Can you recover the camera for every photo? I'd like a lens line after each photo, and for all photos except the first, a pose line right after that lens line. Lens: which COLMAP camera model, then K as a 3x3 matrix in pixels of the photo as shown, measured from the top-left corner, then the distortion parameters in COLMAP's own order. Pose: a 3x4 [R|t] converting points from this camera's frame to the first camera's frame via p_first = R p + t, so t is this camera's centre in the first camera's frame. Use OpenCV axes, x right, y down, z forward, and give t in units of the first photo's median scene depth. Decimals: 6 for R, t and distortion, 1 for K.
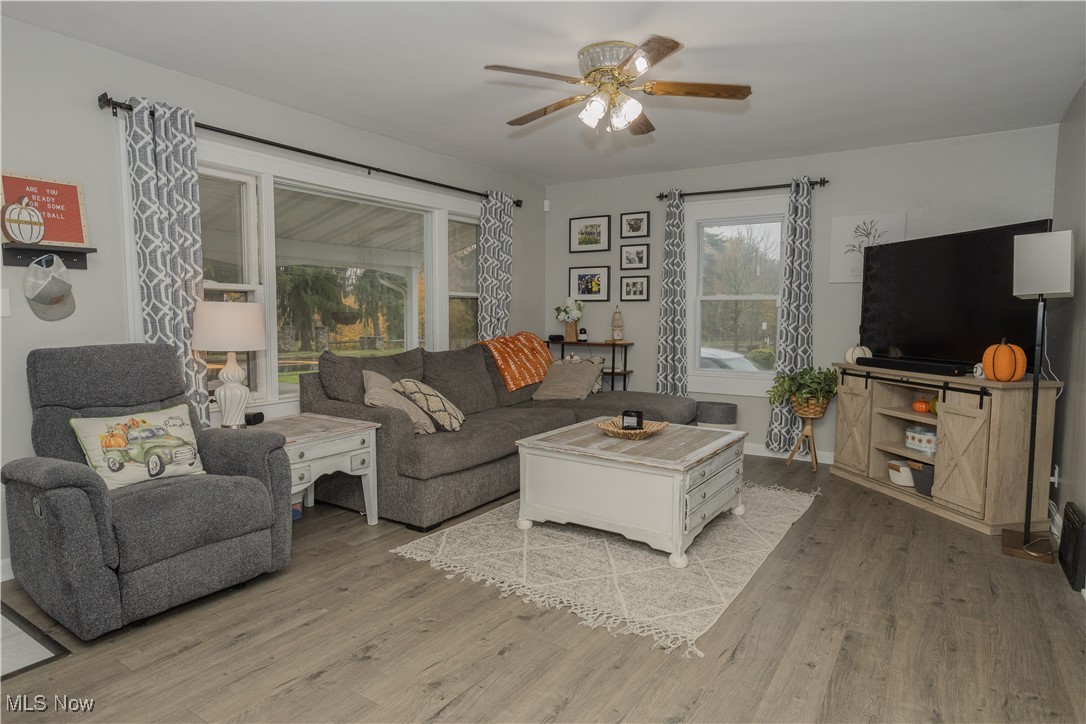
lens RADIAL K [[613.8, 0, 550.8], [0, 613.8, 363.5], [0, 0, 1]] dist [-0.048980, 0.036957]
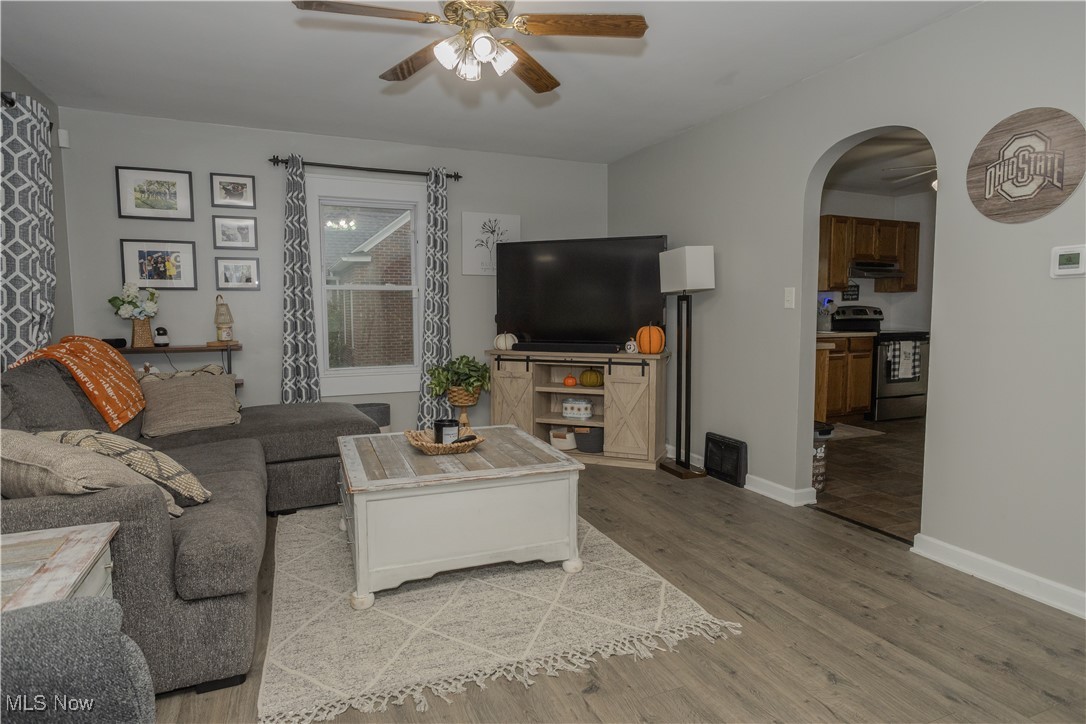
lens RADIAL K [[613.8, 0, 550.8], [0, 613.8, 363.5], [0, 0, 1]] dist [-0.048980, 0.036957]
pose [[0.556247, -0.081225, 0.827038, -0.447527], [0.071908, 0.996184, 0.049474, -0.029164], [-0.827900, 0.031950, 0.559964, 0.384562]]
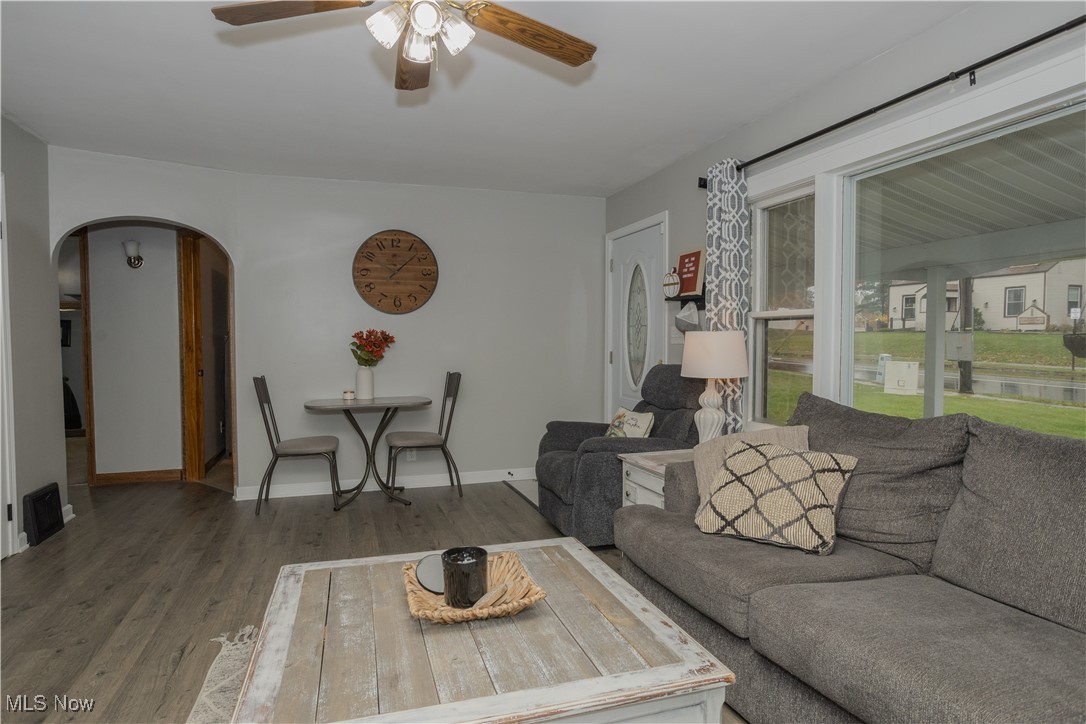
lens RADIAL K [[635.4, 0, 543.0], [0, 635.4, 362.0], [0, 0, 1]] dist [-0.052790, 0.038353]
pose [[-0.628978, 0.024781, -0.777028, 0.439155], [-0.064082, 0.994438, 0.083587, -0.103817], [0.774777, 0.102368, -0.623892, 1.253195]]
